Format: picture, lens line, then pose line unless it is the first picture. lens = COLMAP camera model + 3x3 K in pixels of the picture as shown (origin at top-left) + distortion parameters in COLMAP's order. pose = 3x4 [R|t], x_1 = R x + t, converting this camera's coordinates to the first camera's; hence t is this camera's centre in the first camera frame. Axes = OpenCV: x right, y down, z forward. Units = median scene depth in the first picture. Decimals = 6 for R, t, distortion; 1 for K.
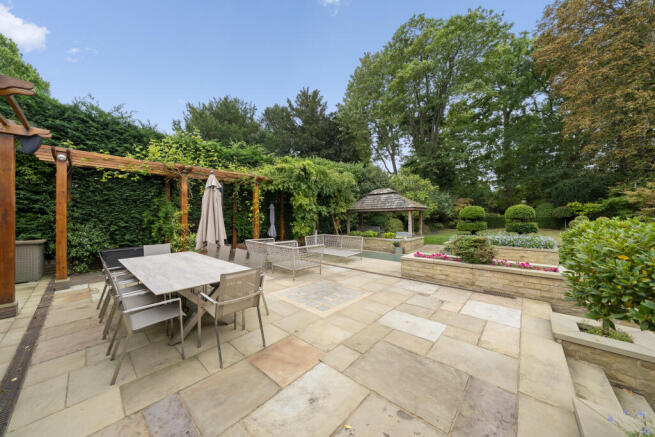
lens RADIAL K [[218.9, 0, 327.4], [0, 218.9, 216.6], [0, 0, 1]] dist [-0.005598, 0.000517]
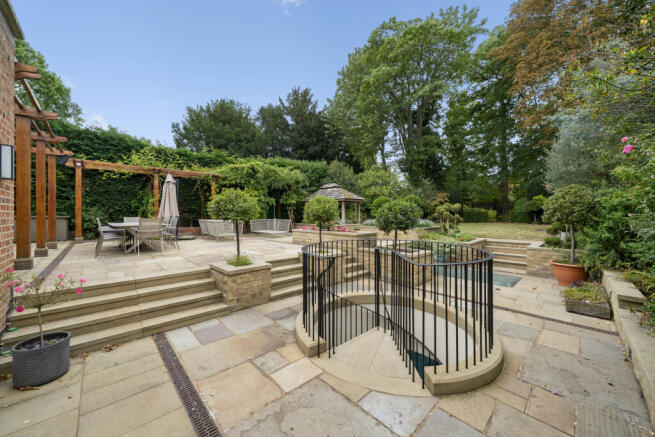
lens RADIAL K [[238.0, 0, 327.9], [0, 238.0, 216.0], [0, 0, 1]] dist [-0.001868, -0.000441]
pose [[0.996792, 0.005836, -0.079823, 0.393461], [-0.005680, 0.999981, 0.002184, 0.050564], [0.079834, -0.001724, 0.996807, -0.313945]]
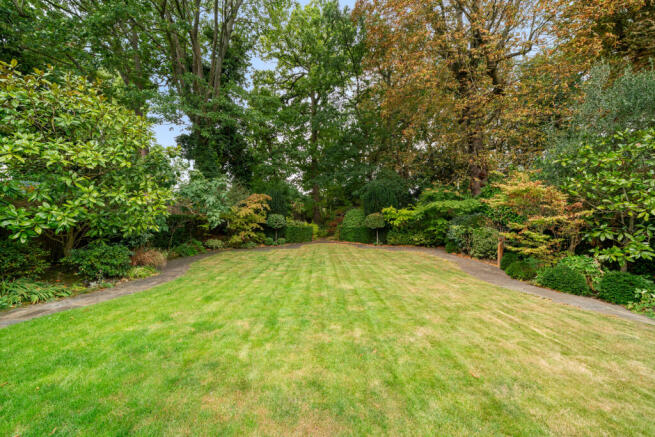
lens RADIAL K [[238.0, 0, 324.2], [0, 238.0, 222.9], [0, 0, 1]] dist [-0.001868, -0.000441]
pose [[0.739518, 0.009741, 0.673067, 0.711310], [-0.008713, 0.999950, -0.004899, -0.014413], [-0.673081, -0.002242, 0.739566, 0.892170]]
